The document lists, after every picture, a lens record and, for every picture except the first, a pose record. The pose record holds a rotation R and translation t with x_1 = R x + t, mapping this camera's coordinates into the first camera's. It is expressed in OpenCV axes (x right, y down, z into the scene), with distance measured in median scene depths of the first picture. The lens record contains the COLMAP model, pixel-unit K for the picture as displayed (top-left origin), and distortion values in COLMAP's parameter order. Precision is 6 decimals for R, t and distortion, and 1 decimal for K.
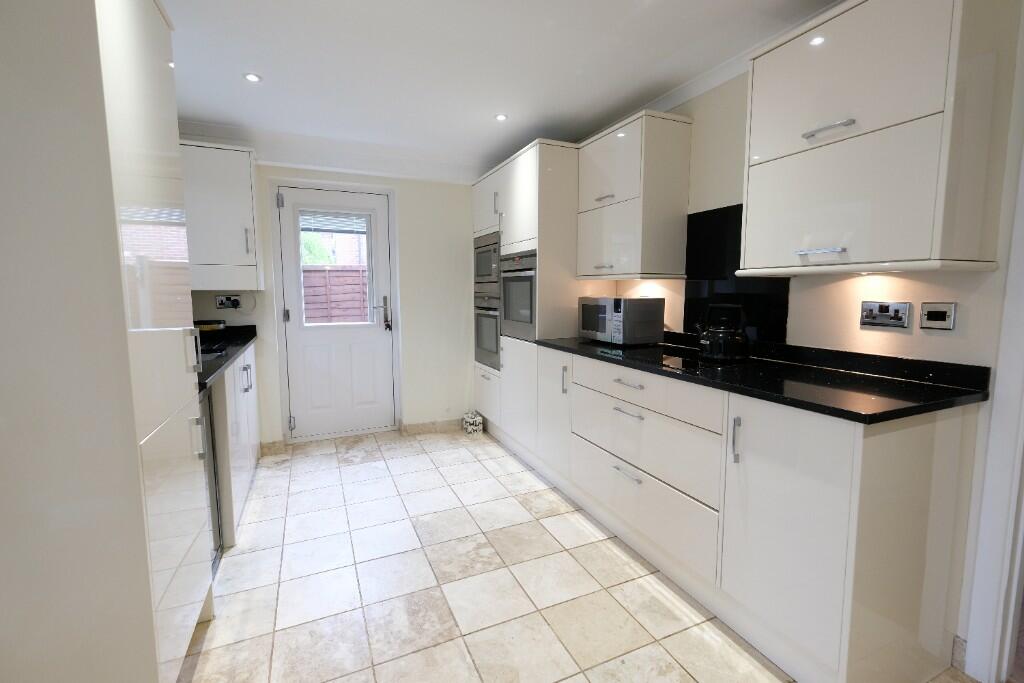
lens RADIAL K [[452.1, 0, 513.5], [0, 452.1, 336.6], [0, 0, 1]] dist [0.001196, -0.000014]
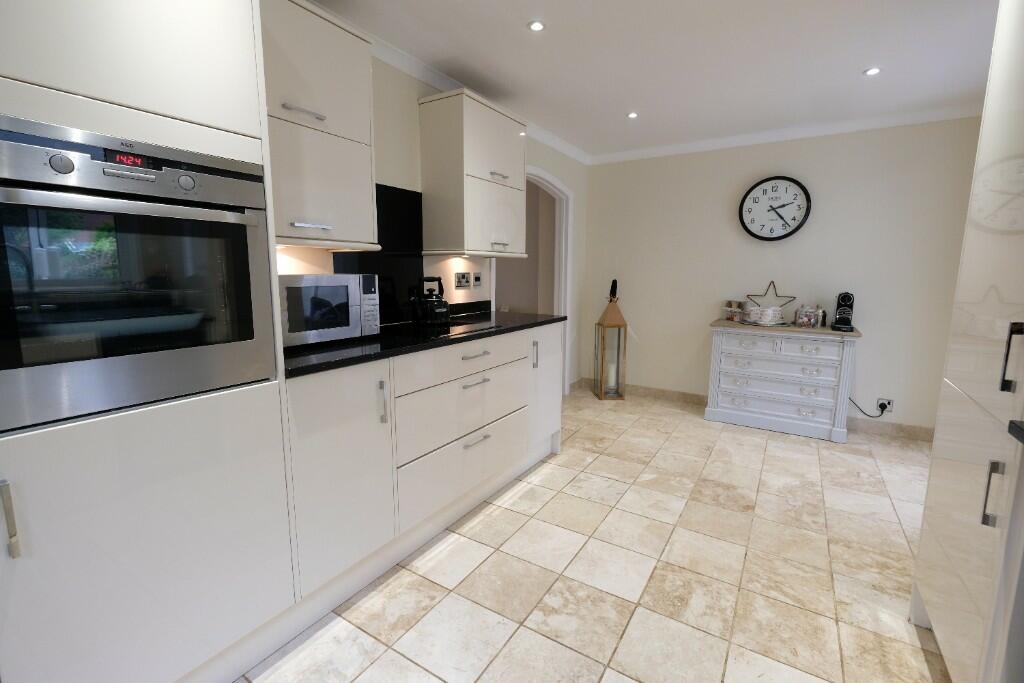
lens RADIAL K [[452.1, 0, 513.5], [0, 452.1, 336.6], [0, 0, 1]] dist [0.001196, -0.000014]
pose [[-0.555690, -0.121487, 0.822466, -0.454290], [0.083438, 0.976122, 0.200557, -0.098147], [-0.827192, 0.180072, -0.532285, 1.040003]]
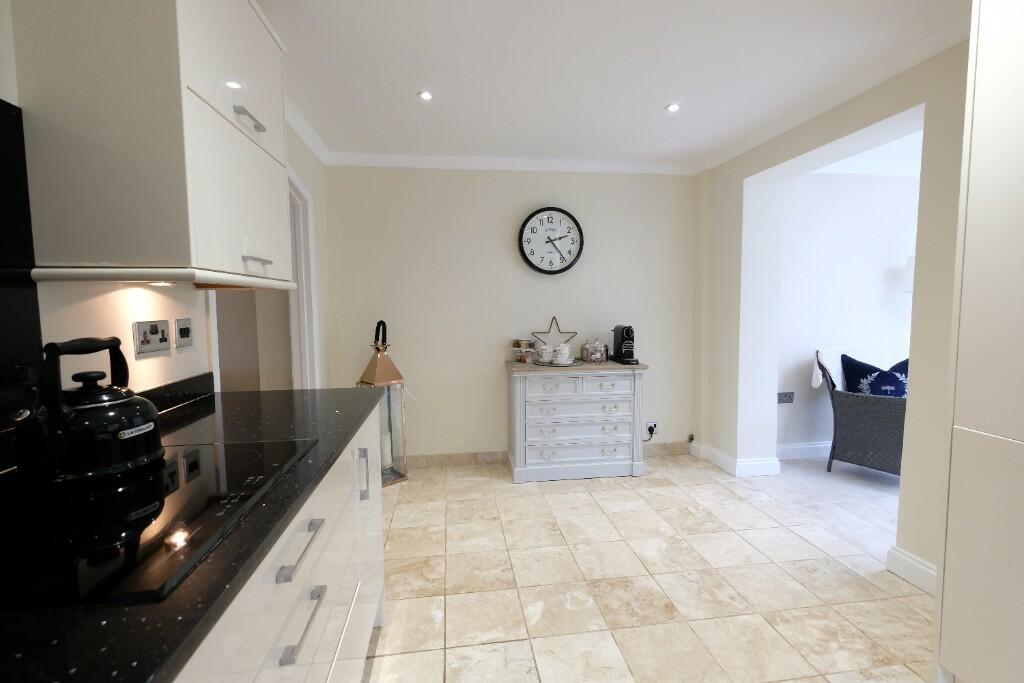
lens RADIAL K [[452.1, 0, 513.5], [0, 452.1, 336.6], [0, 0, 1]] dist [0.001196, -0.000014]
pose [[-0.961447, -0.007806, 0.274879, -0.014528], [0.040858, 0.984447, 0.170865, -0.091654], [-0.271938, 0.175508, -0.946175, 0.903656]]
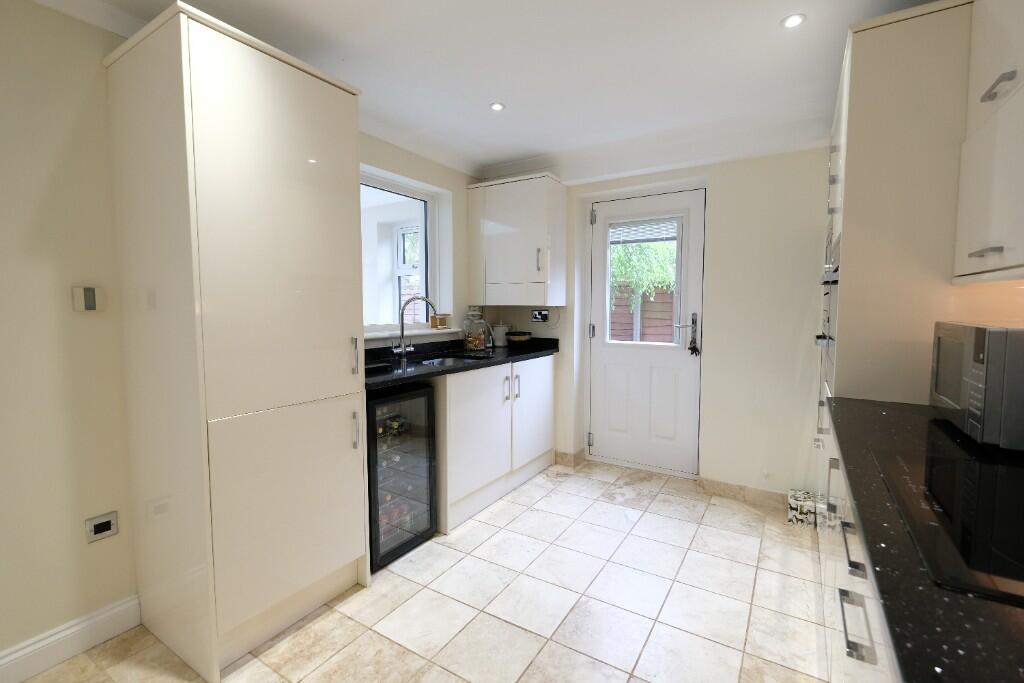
lens RADIAL K [[452.1, 0, 513.5], [0, 452.1, 336.6], [0, 0, 1]] dist [0.001196, -0.000014]
pose [[0.556325, 0.058019, -0.828937, 0.283618], [-0.086487, 0.996184, 0.011681, -0.038178], [0.826452, 0.065194, 0.559220, 0.371121]]
